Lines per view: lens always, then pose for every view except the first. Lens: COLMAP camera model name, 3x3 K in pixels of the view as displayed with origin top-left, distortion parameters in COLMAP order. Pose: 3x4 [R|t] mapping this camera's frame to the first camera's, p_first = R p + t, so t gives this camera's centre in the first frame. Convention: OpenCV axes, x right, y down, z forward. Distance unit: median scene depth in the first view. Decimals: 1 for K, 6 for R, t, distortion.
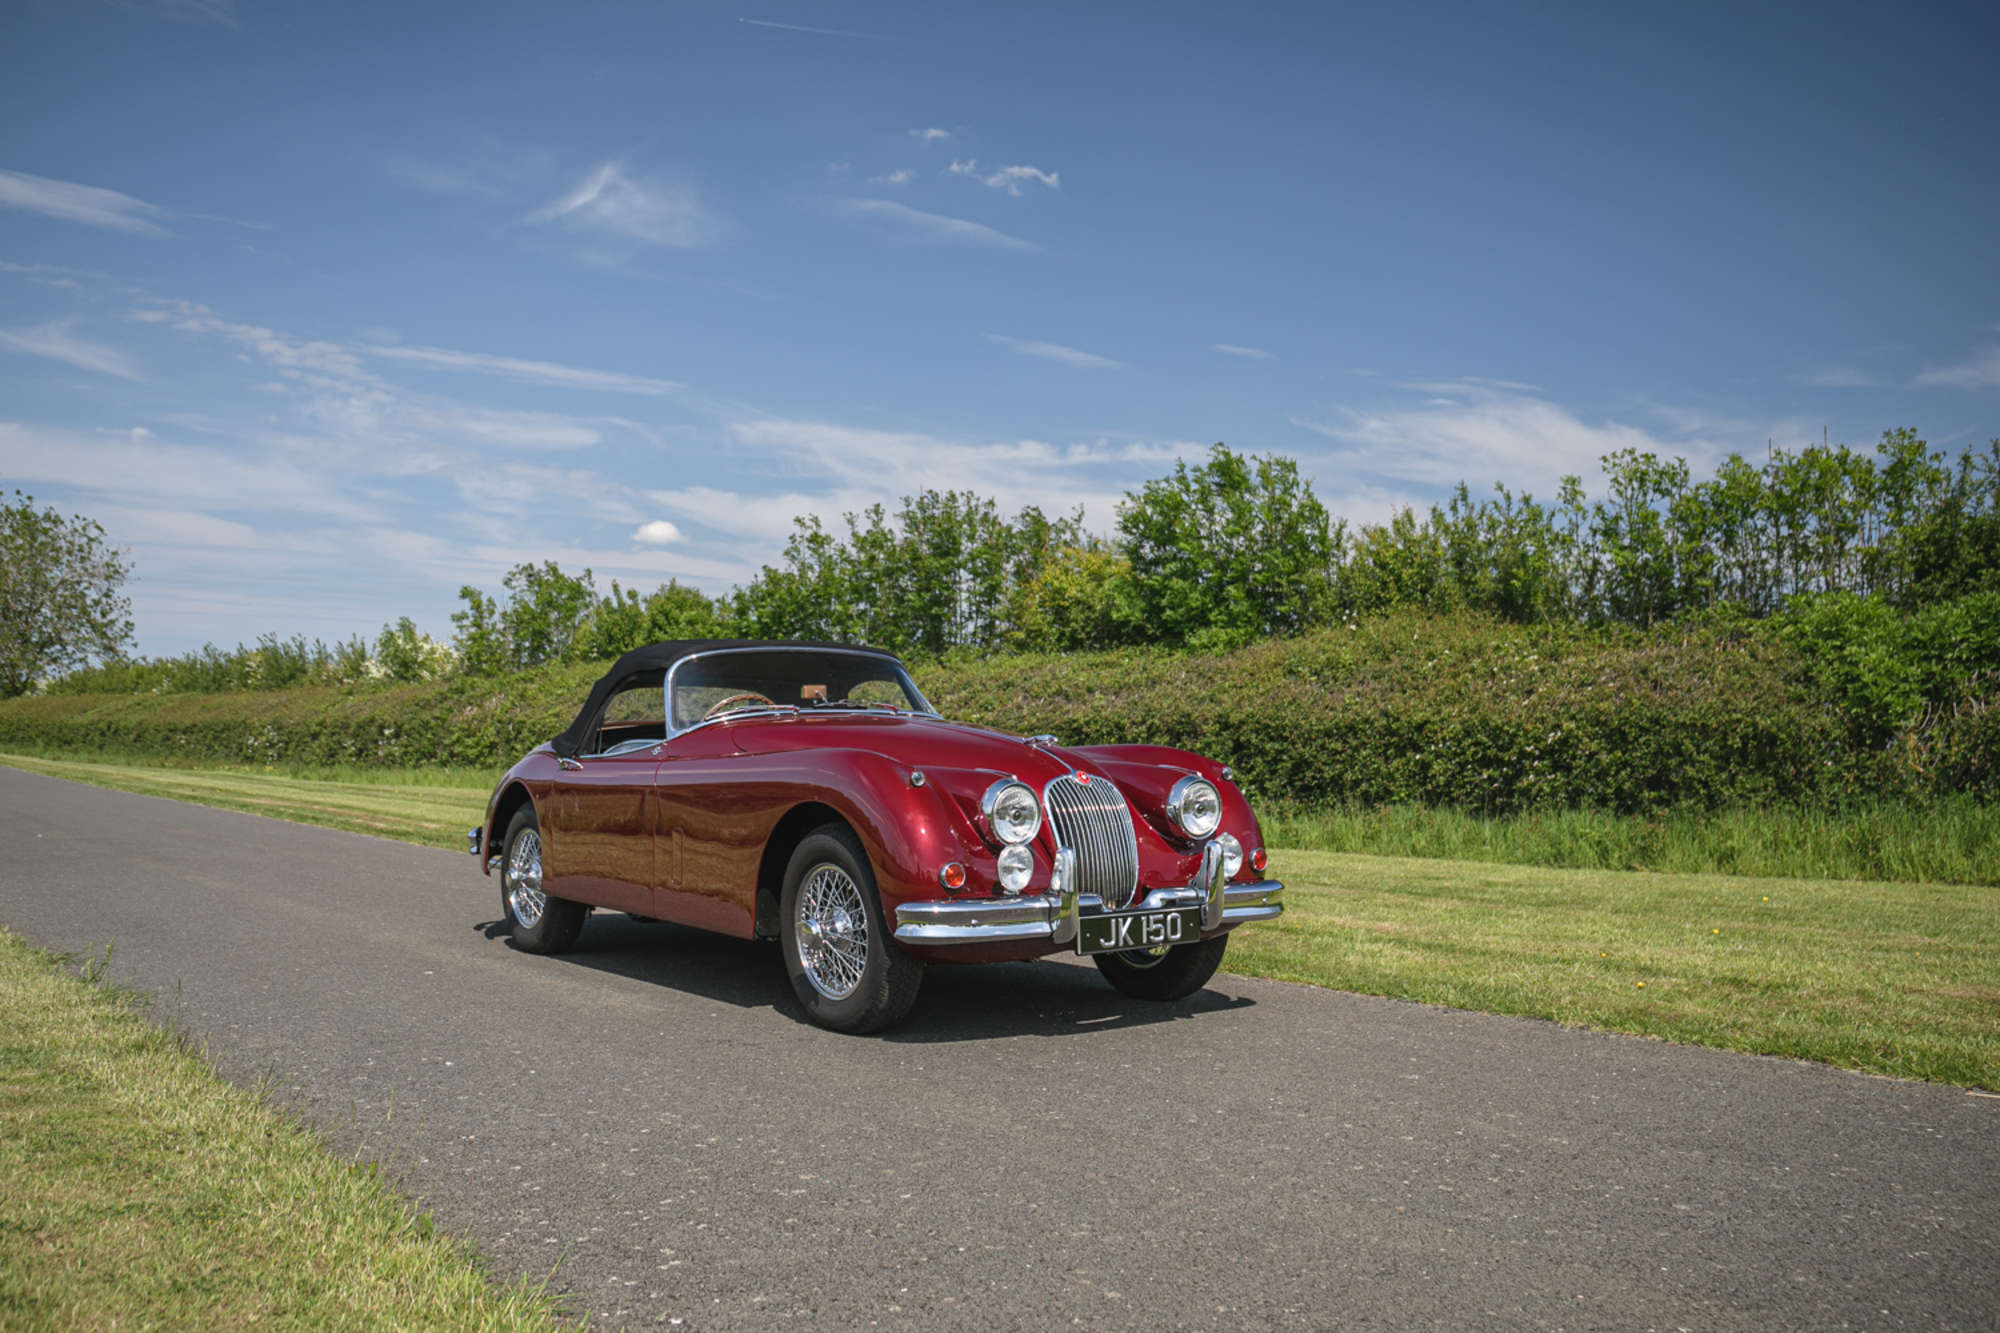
lens RADIAL K [[1727.9, 0, 1000.0], [0, 1727.9, 666.5], [0, 0, 1]] dist [-0.025532, 0.013282]
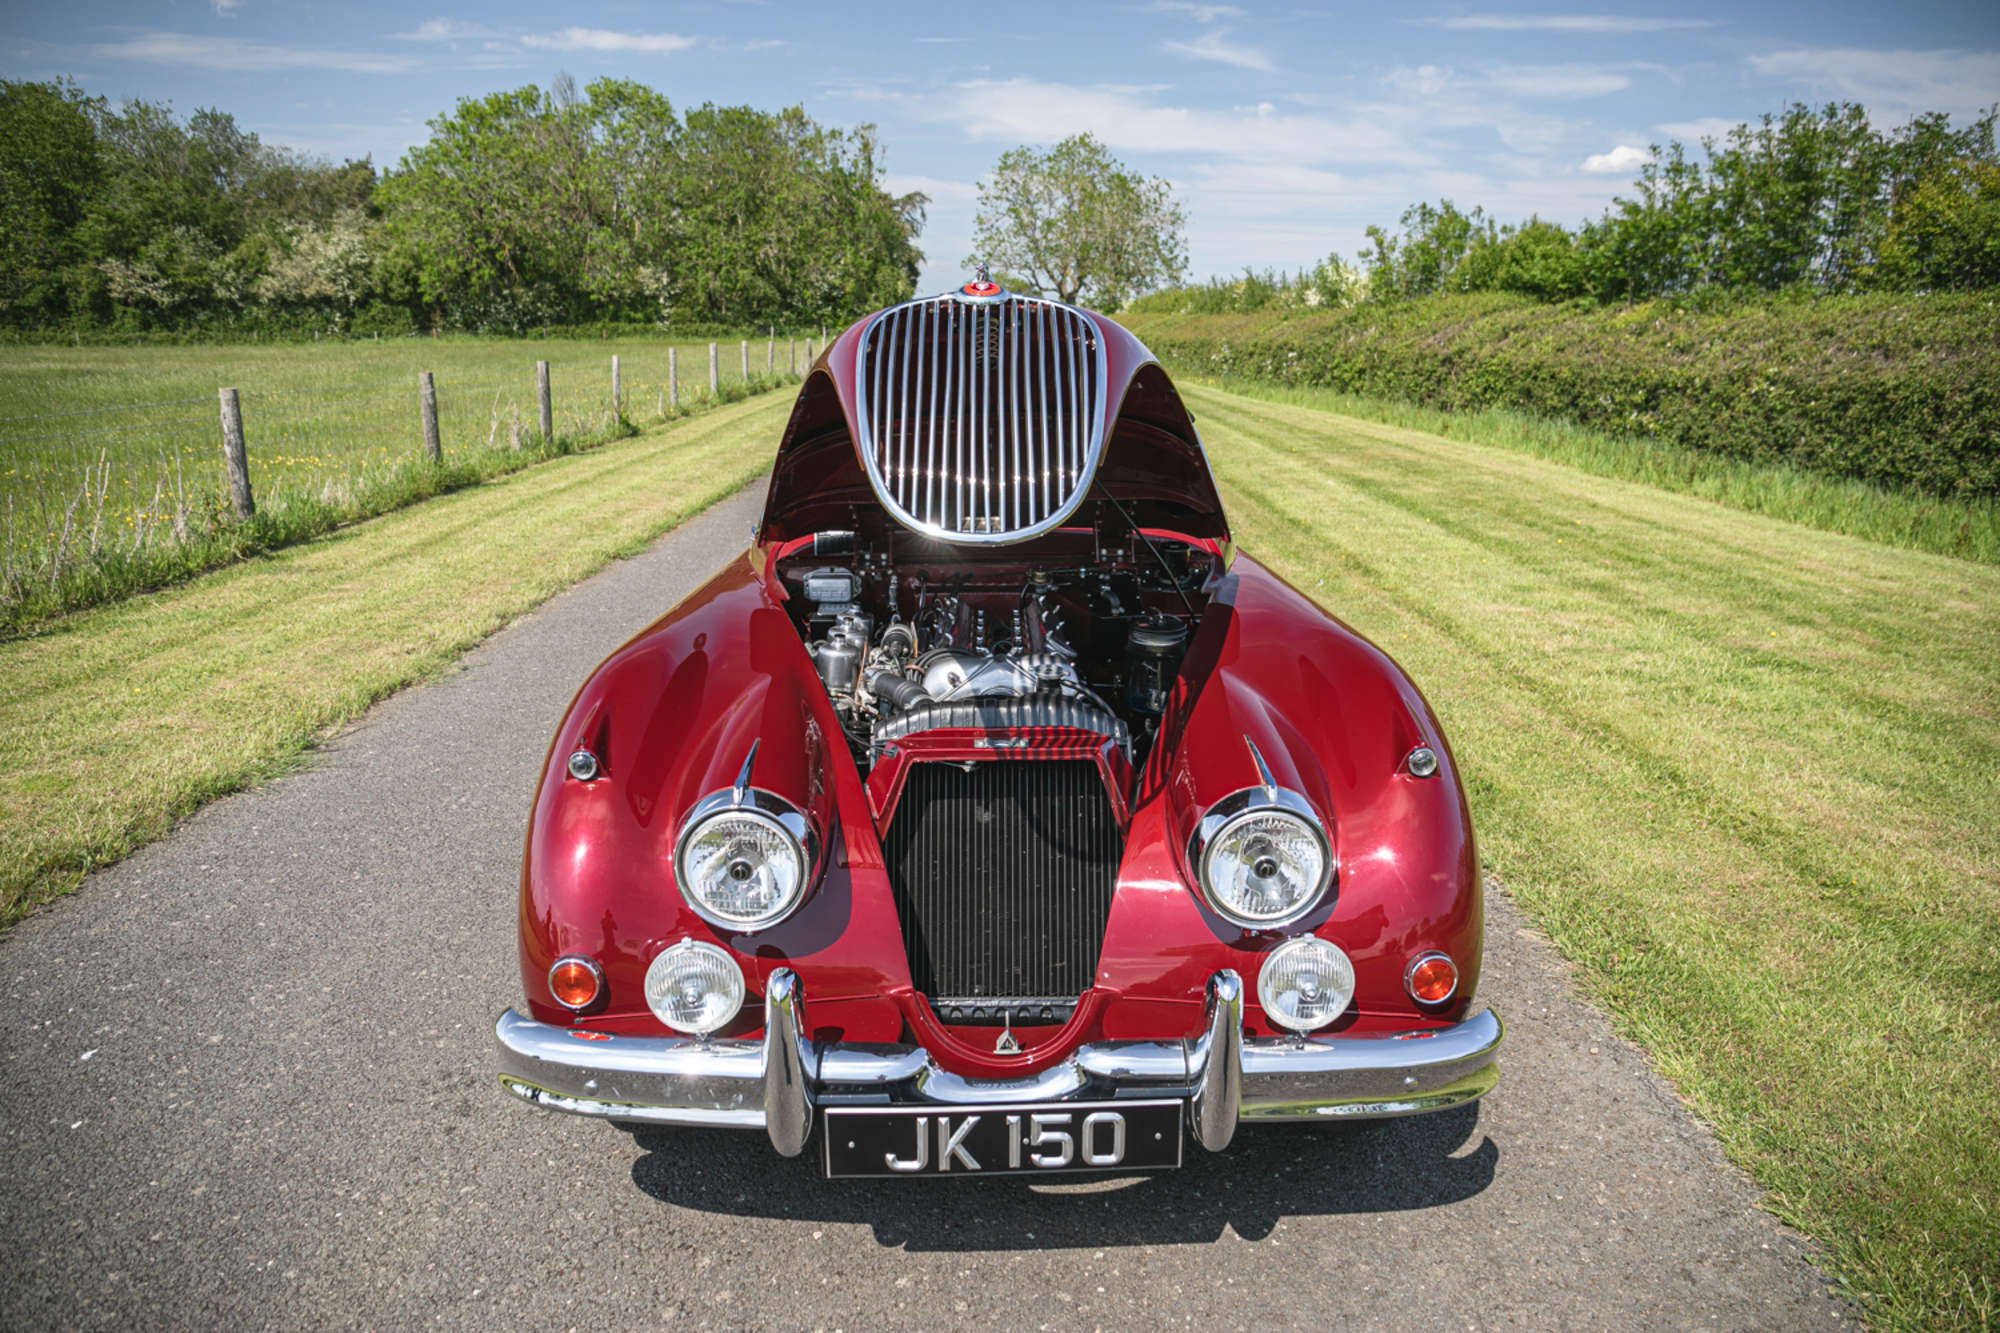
lens RADIAL K [[1349.1, 0, 1000.0], [0, 1349.1, 666.5], [0, 0, 1]] dist [-0.106213, 0.084855]
pose [[0.810703, 0.139140, -0.568683, 0.246751], [0.024294, 0.962517, 0.270131, -0.059754], [0.584953, -0.232812, 0.776935, 0.704804]]
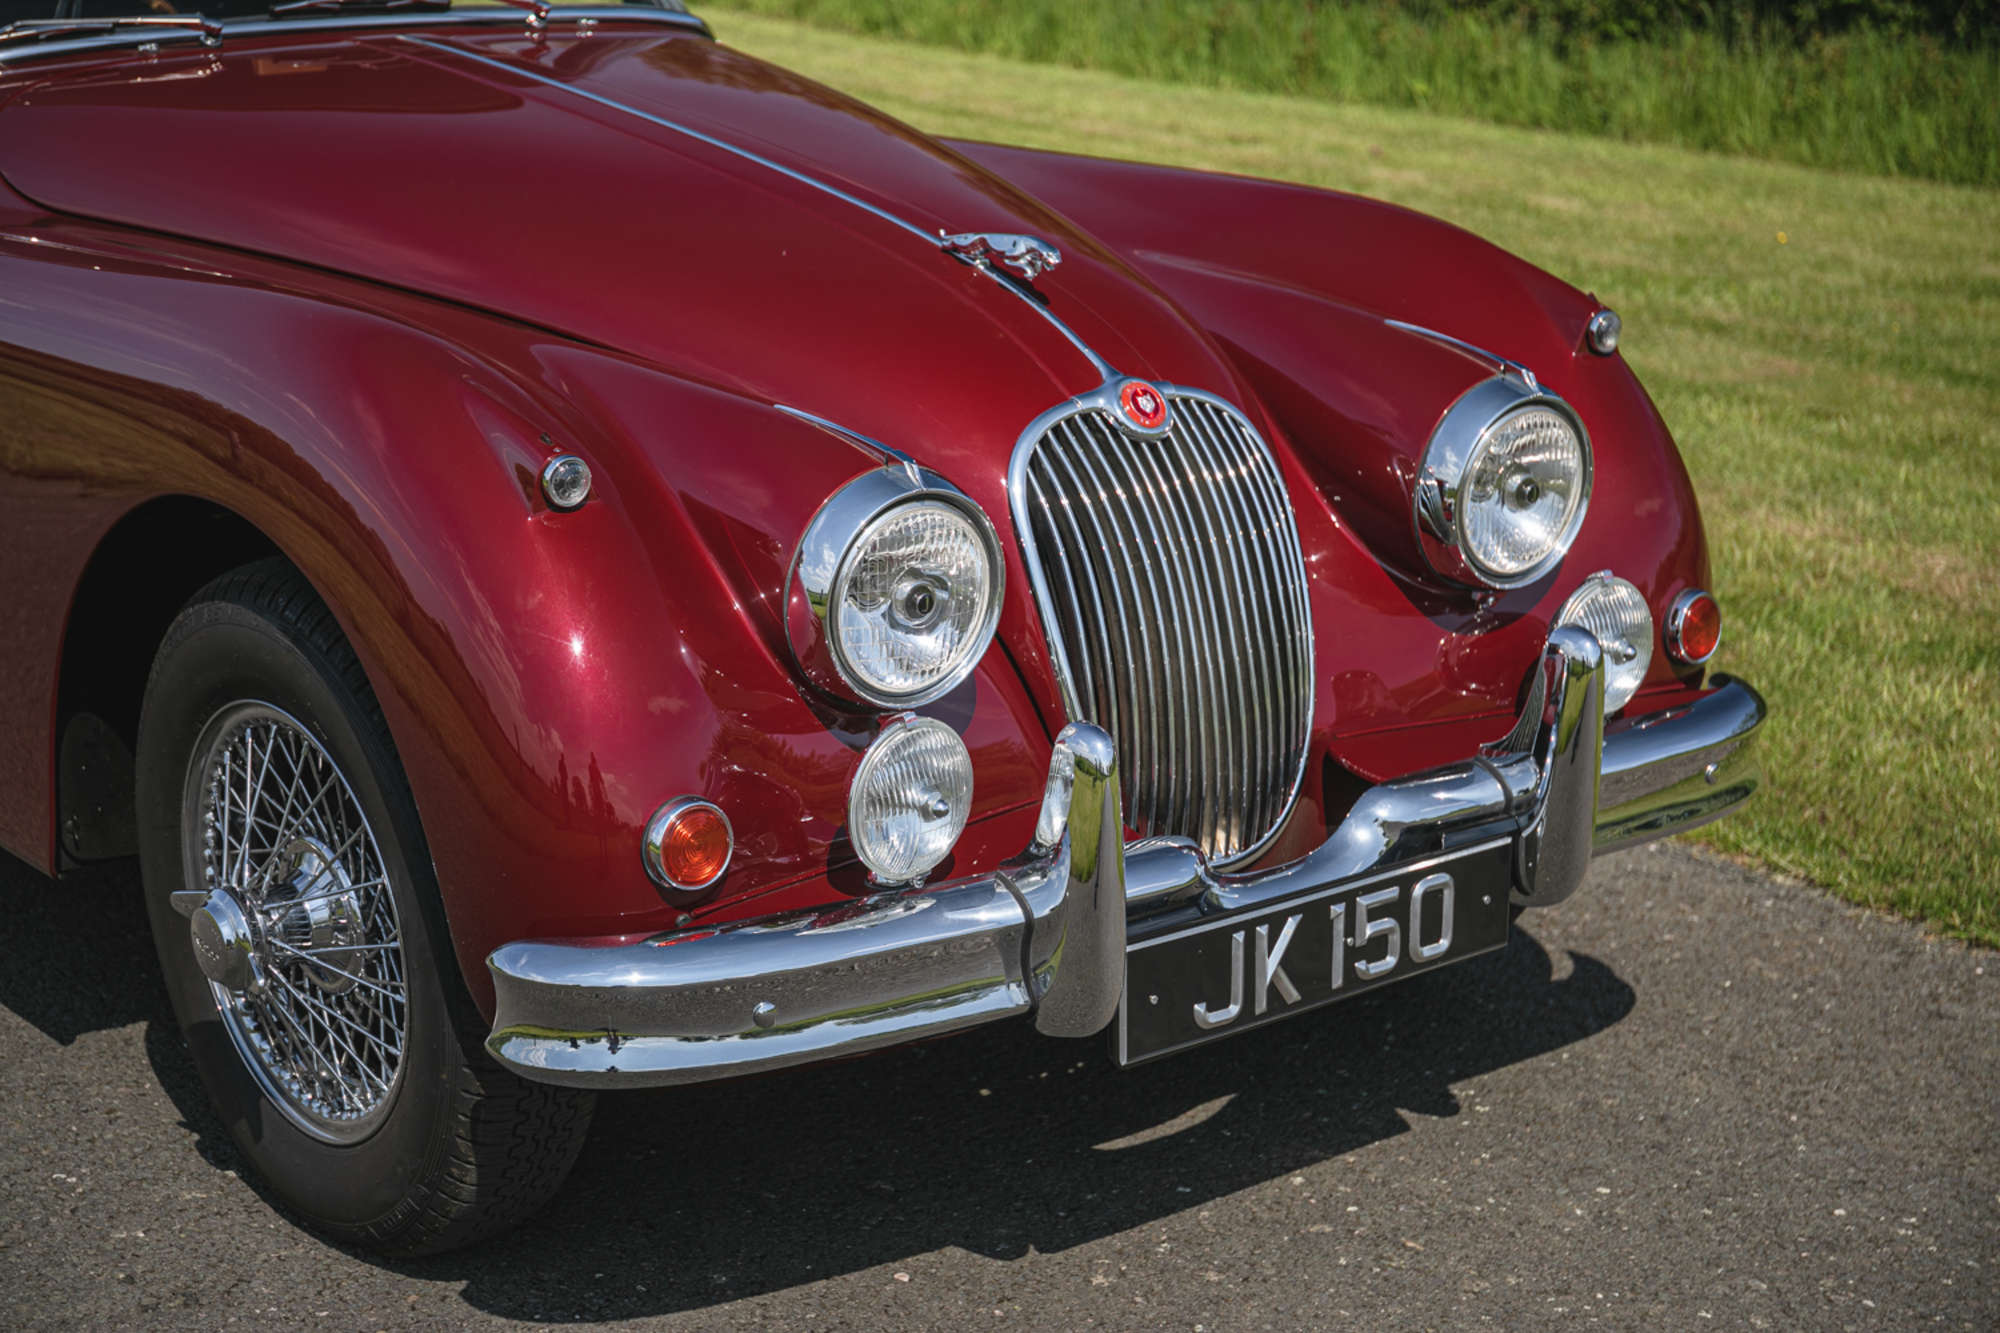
lens RADIAL K [[3564.7, 0, 1000.0], [0, 3564.7, 666.5], [0, 0, 1]] dist [0.149574, -0.108148]
pose [[0.999312, 0.007341, 0.036356, 0.002003], [-0.018150, 0.951627, 0.306718, -0.077848], [-0.032346, -0.307166, 0.951106, 0.398917]]
